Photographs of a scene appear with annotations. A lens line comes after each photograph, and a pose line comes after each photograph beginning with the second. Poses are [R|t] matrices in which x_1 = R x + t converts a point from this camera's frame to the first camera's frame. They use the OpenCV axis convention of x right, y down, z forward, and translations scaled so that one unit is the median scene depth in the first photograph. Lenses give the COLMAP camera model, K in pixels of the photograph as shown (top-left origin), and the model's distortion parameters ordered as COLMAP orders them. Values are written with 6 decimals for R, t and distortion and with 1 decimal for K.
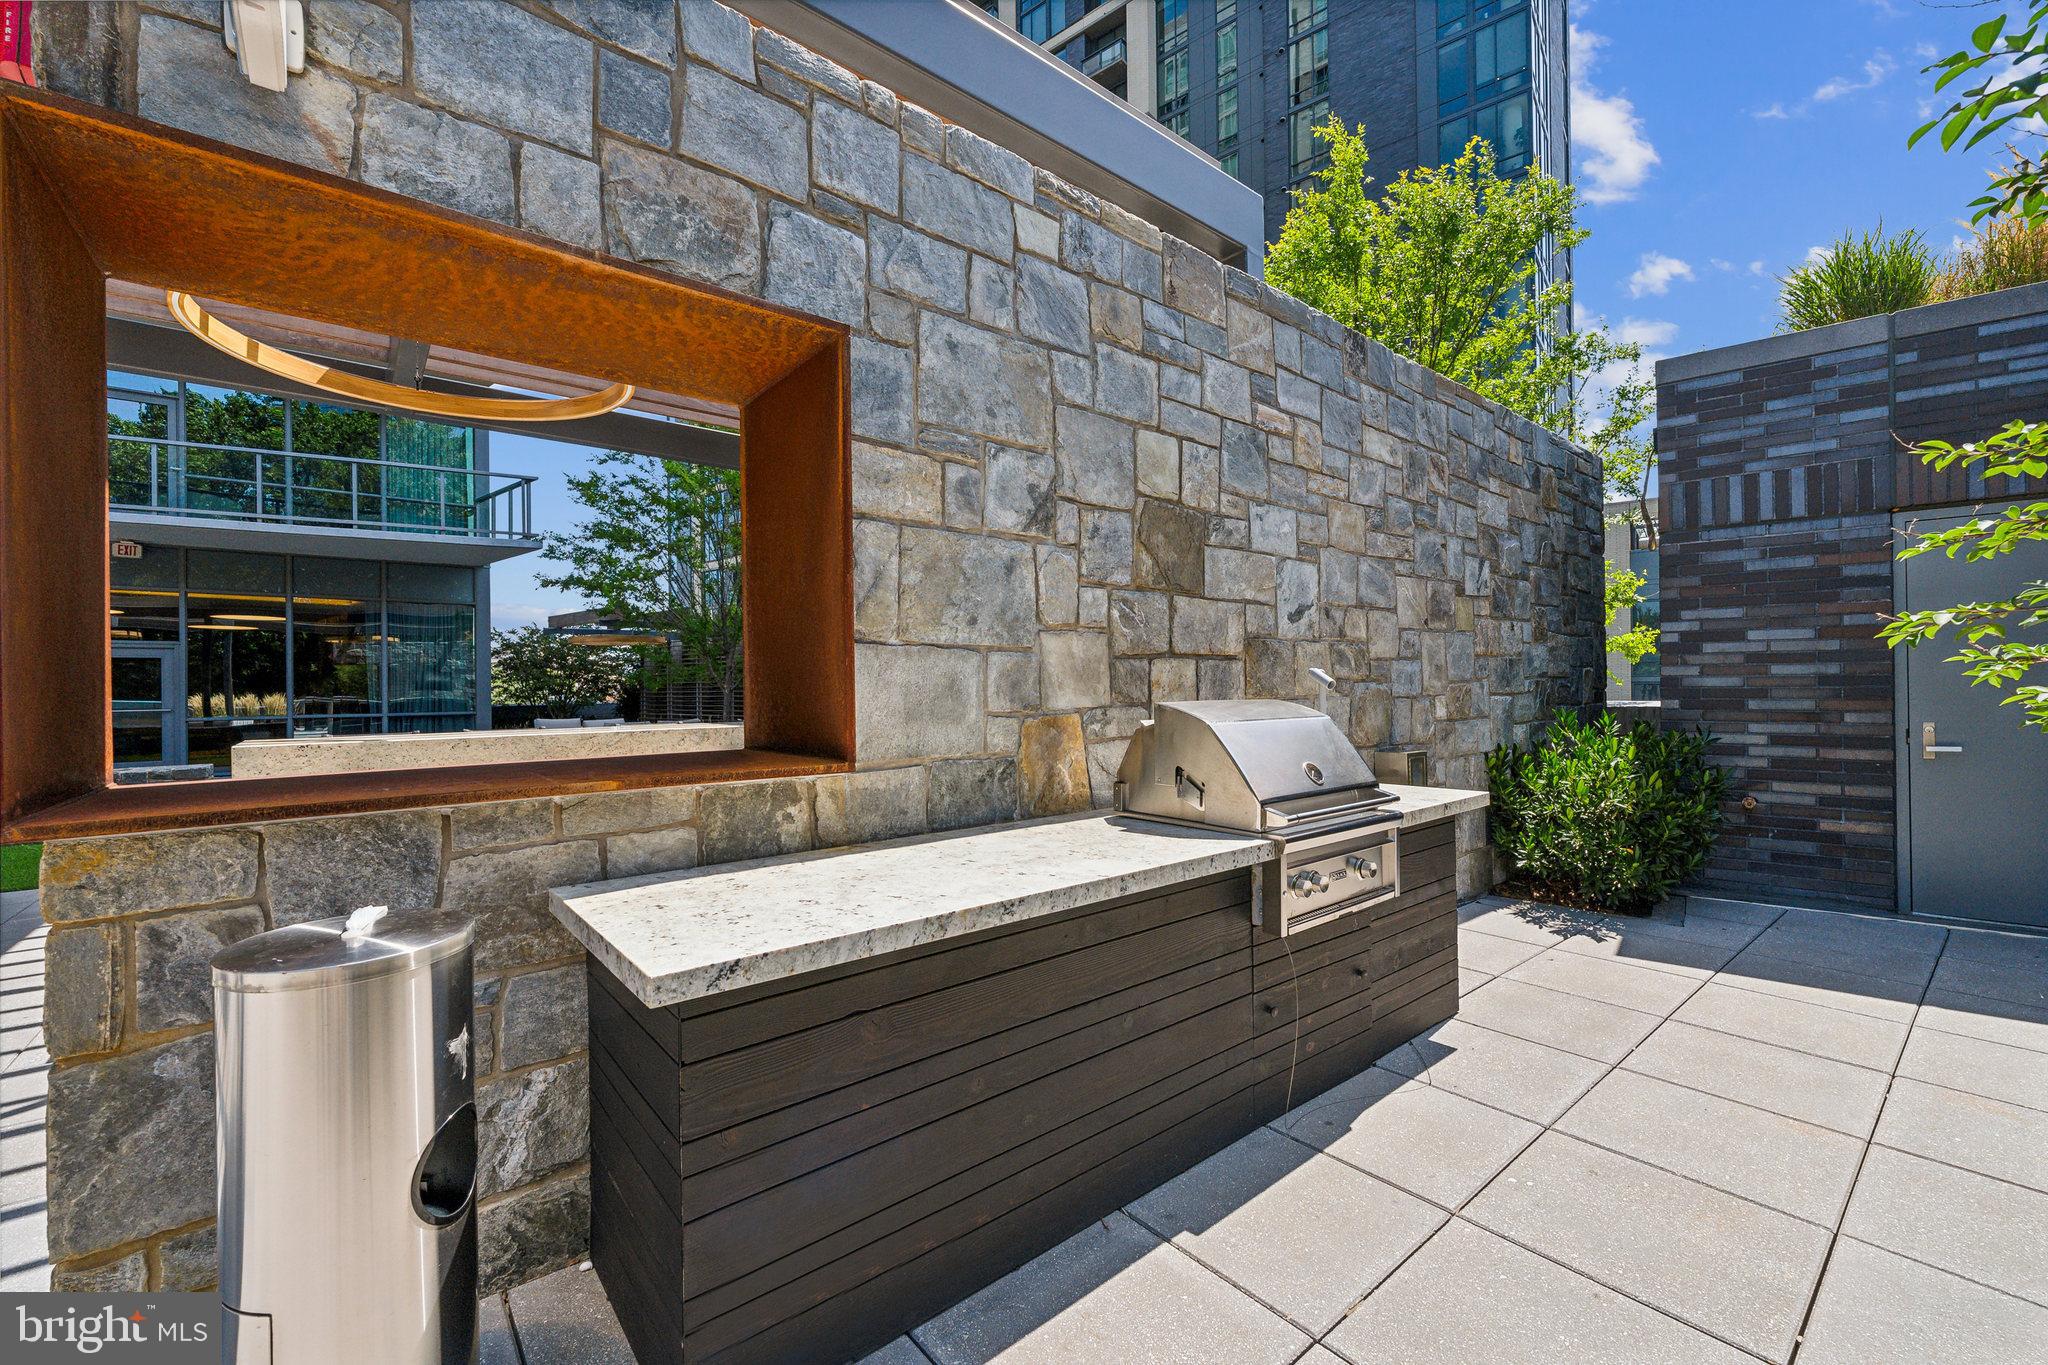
lens RADIAL K [[834.0, 0, 1030.5], [0, 834.0, 678.4], [0, 0, 1]] dist [-0.000499, 0.000299]
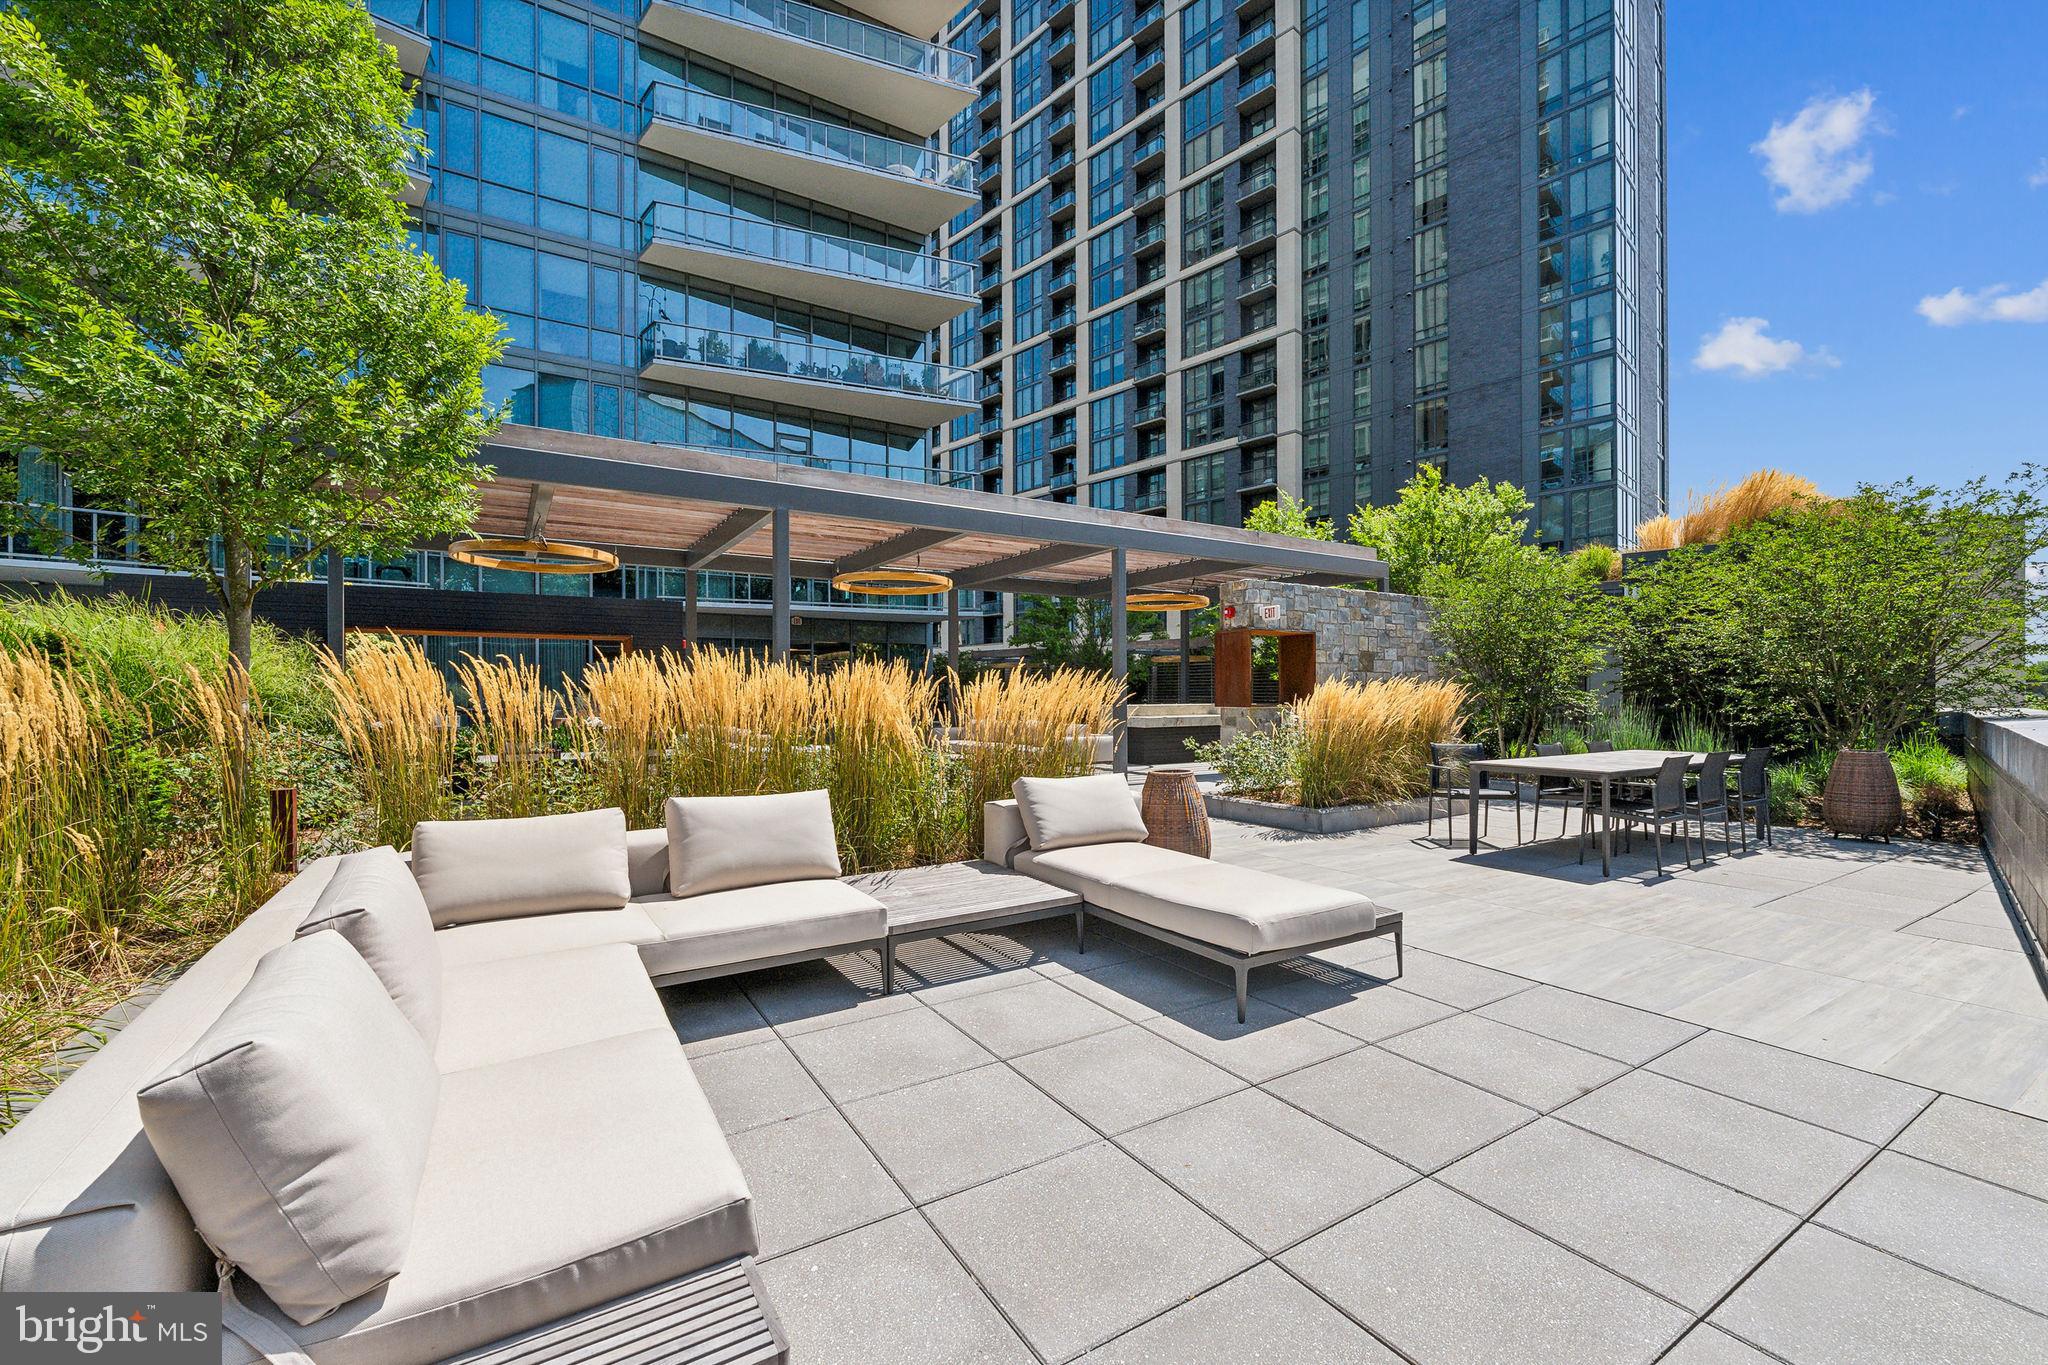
lens RADIAL K [[834.0, 0, 1021.2], [0, 834.0, 685.4], [0, 0, 1]] dist [-0.000499, 0.000299]
pose [[0.990212, 0.010831, -0.139151, -0.101052], [-0.010569, 0.999941, 0.002617, -0.002318], [0.139172, -0.001121, 0.990268, -0.358180]]
